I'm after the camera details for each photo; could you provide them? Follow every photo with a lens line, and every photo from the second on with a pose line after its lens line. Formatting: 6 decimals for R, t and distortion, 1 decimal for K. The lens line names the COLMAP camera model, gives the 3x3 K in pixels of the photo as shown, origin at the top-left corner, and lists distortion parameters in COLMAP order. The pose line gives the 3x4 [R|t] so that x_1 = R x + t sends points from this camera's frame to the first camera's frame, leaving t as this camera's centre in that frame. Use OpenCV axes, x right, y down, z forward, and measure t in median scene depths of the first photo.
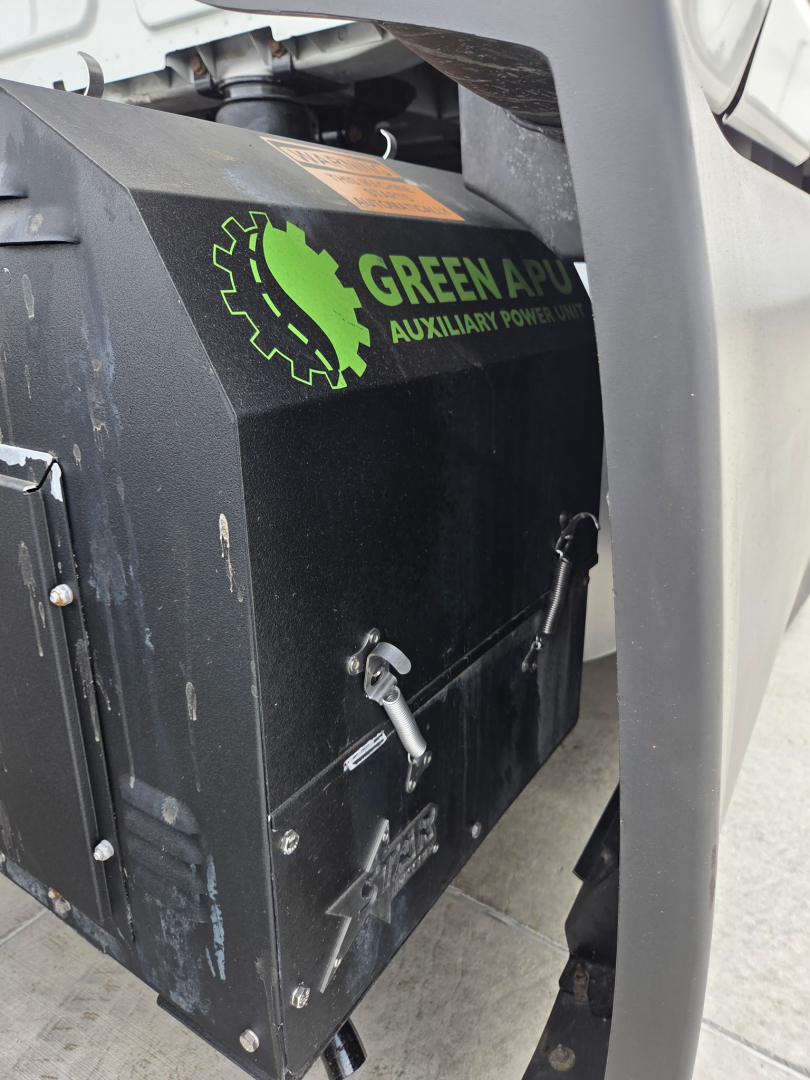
lens RADIAL K [[719.7, 0, 411.9], [0, 719.7, 535.5], [0, 0, 1]] dist [-0.014877, -0.004516]
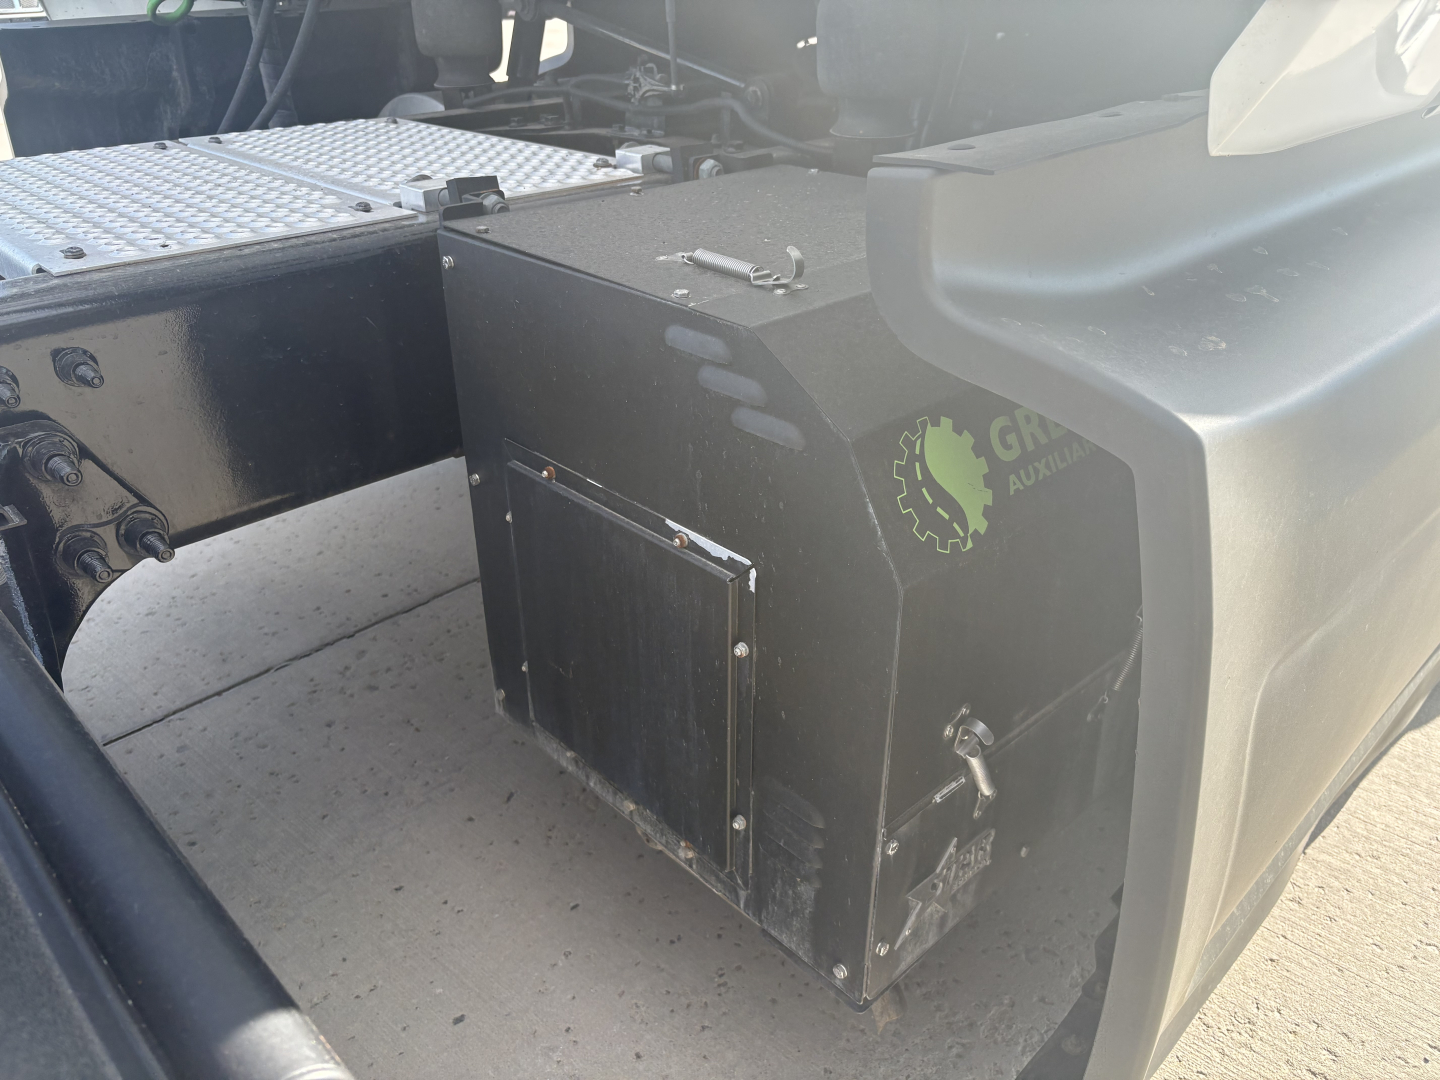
lens RADIAL K [[1063.3, 0, 713.9], [0, 1063.3, 536.6], [0, 0, 1]] dist [0.007722, 0.001682]
pose [[0.969694, 0.116639, -0.214682, -0.124130], [-0.077950, 0.980462, 0.180607, -0.507782], [0.231553, -0.158399, 0.959840, -0.969631]]
